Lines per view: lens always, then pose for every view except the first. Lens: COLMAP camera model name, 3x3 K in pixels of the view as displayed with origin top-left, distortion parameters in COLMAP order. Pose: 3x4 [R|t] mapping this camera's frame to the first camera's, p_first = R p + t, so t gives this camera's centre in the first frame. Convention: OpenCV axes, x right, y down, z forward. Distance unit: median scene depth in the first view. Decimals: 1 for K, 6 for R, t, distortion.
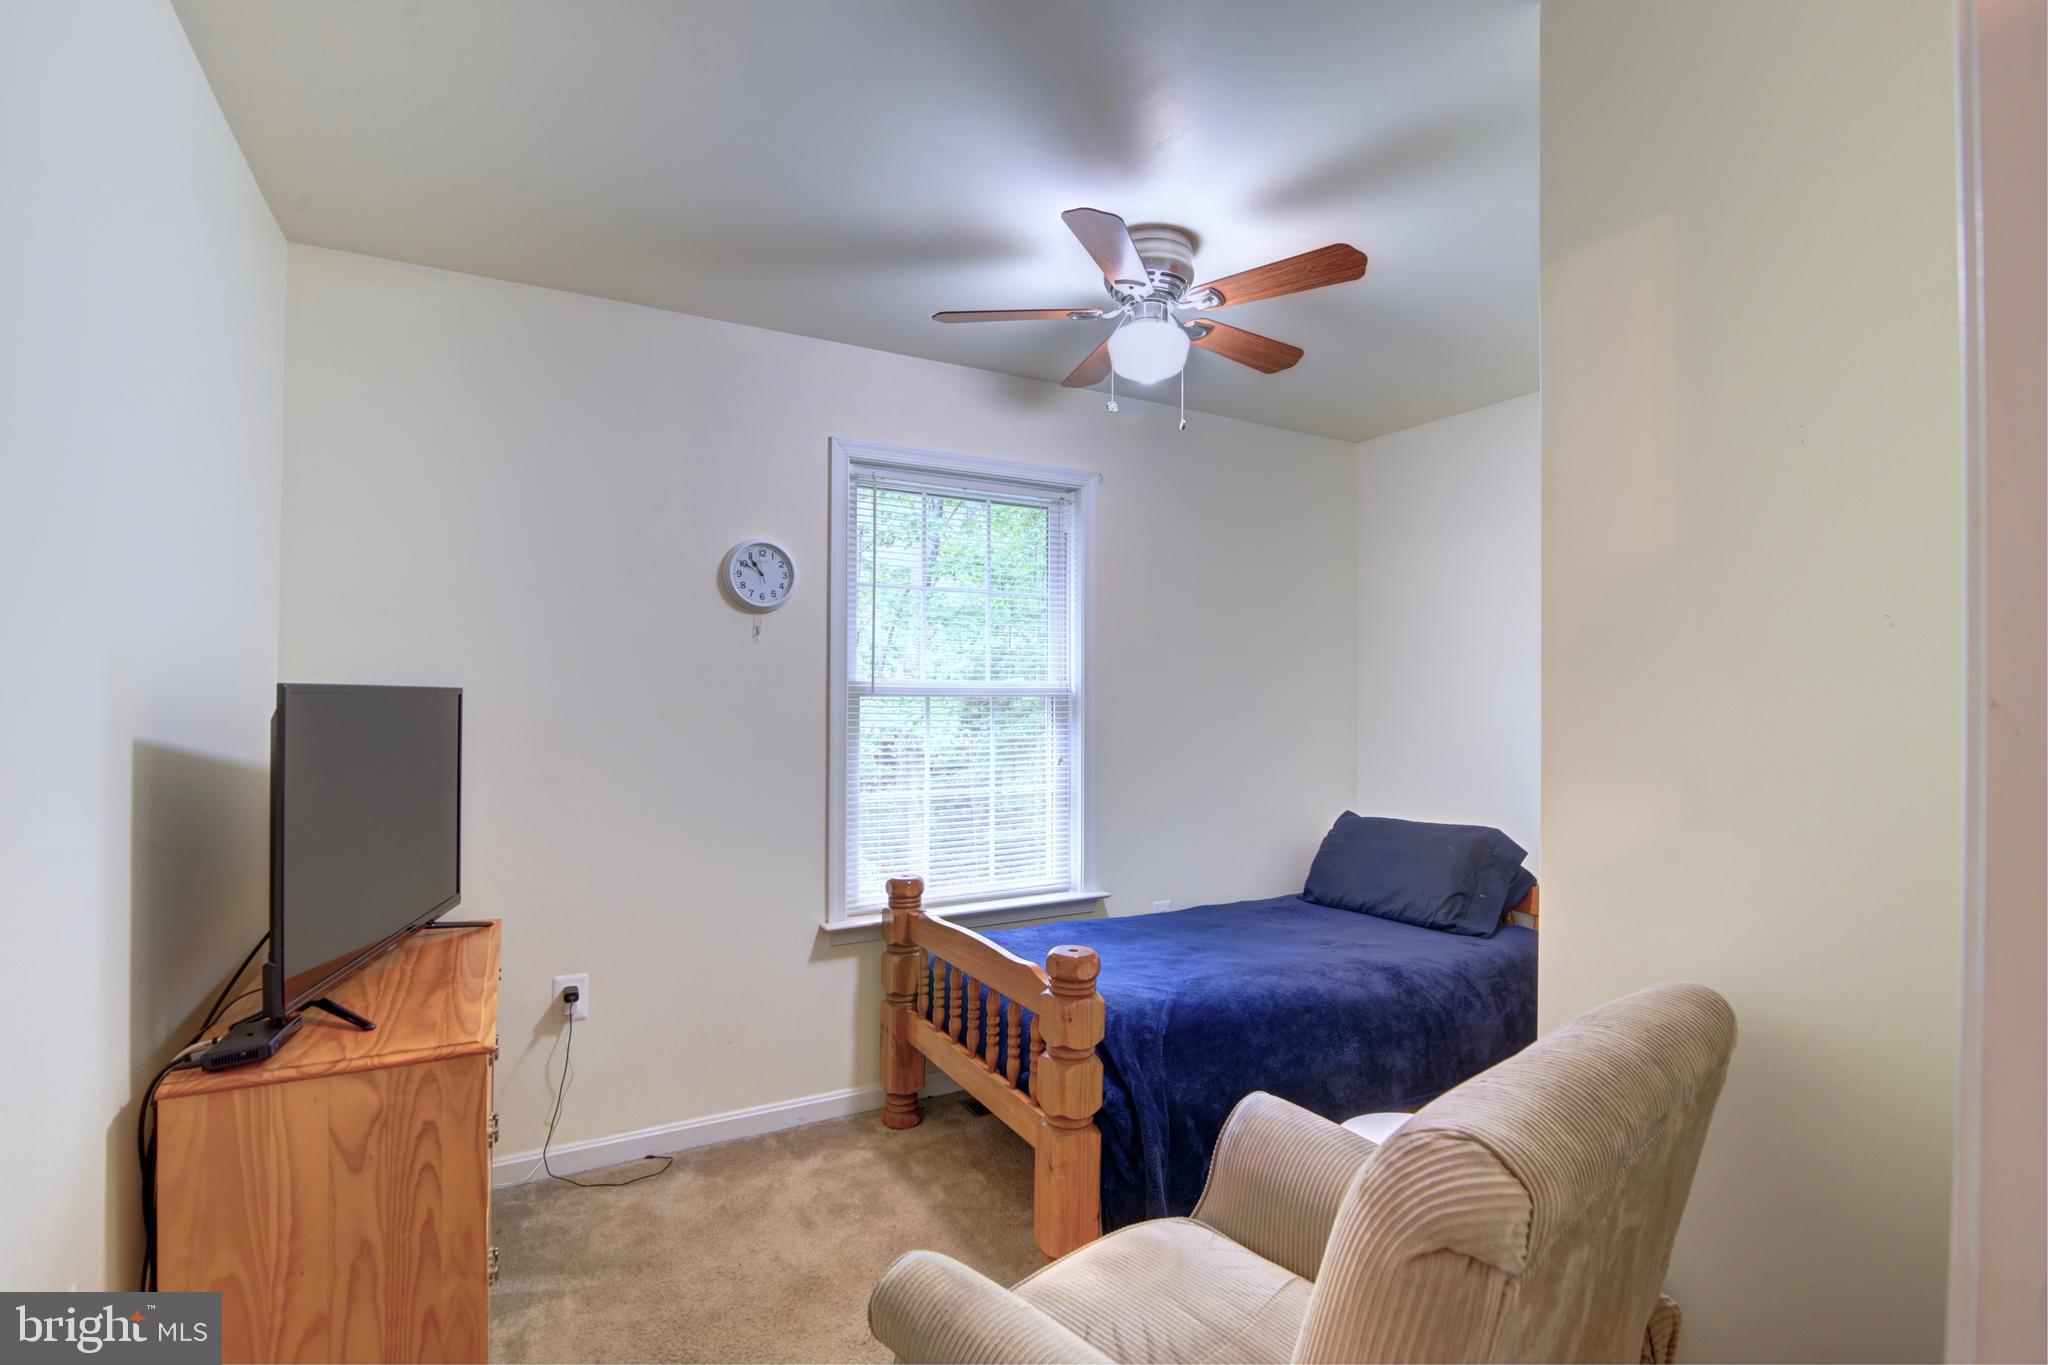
lens RADIAL K [[940.1, 0, 1083.2], [0, 940.1, 690.4], [0, 0, 1]] dist [-0.019701, 0.000934]
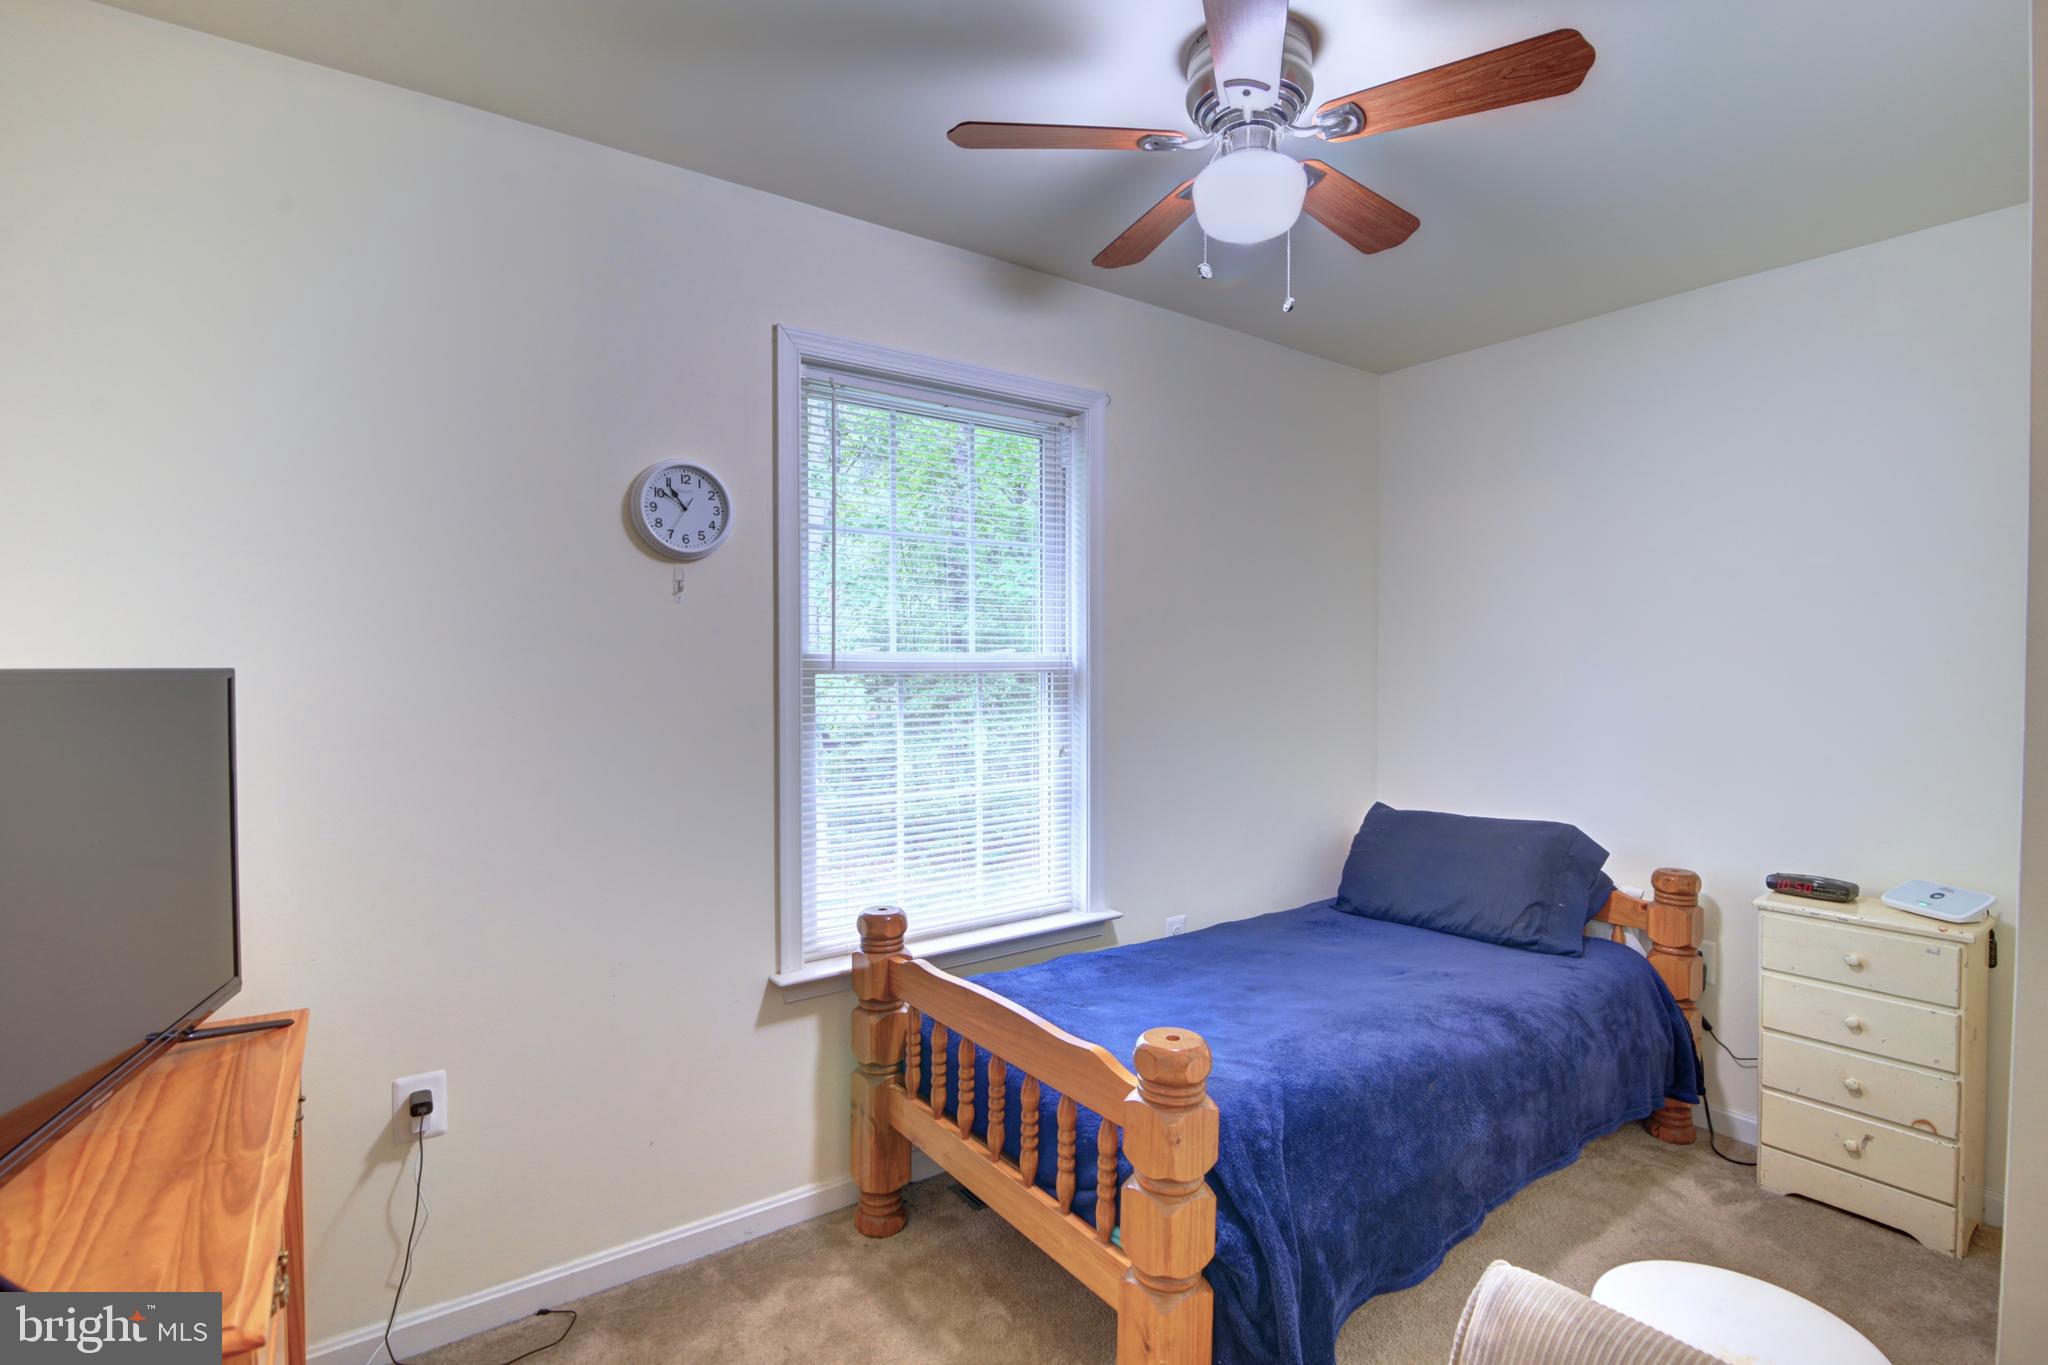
lens RADIAL K [[940.1, 0, 1064.6], [0, 940.1, 686.6], [0, 0, 1]] dist [-0.019701, 0.000934]
pose [[0.994934, -0.005974, 0.100355, -0.125970], [0.002878, 0.999516, 0.030969, -0.007052], [-0.100491, -0.030523, 0.994470, 0.247714]]
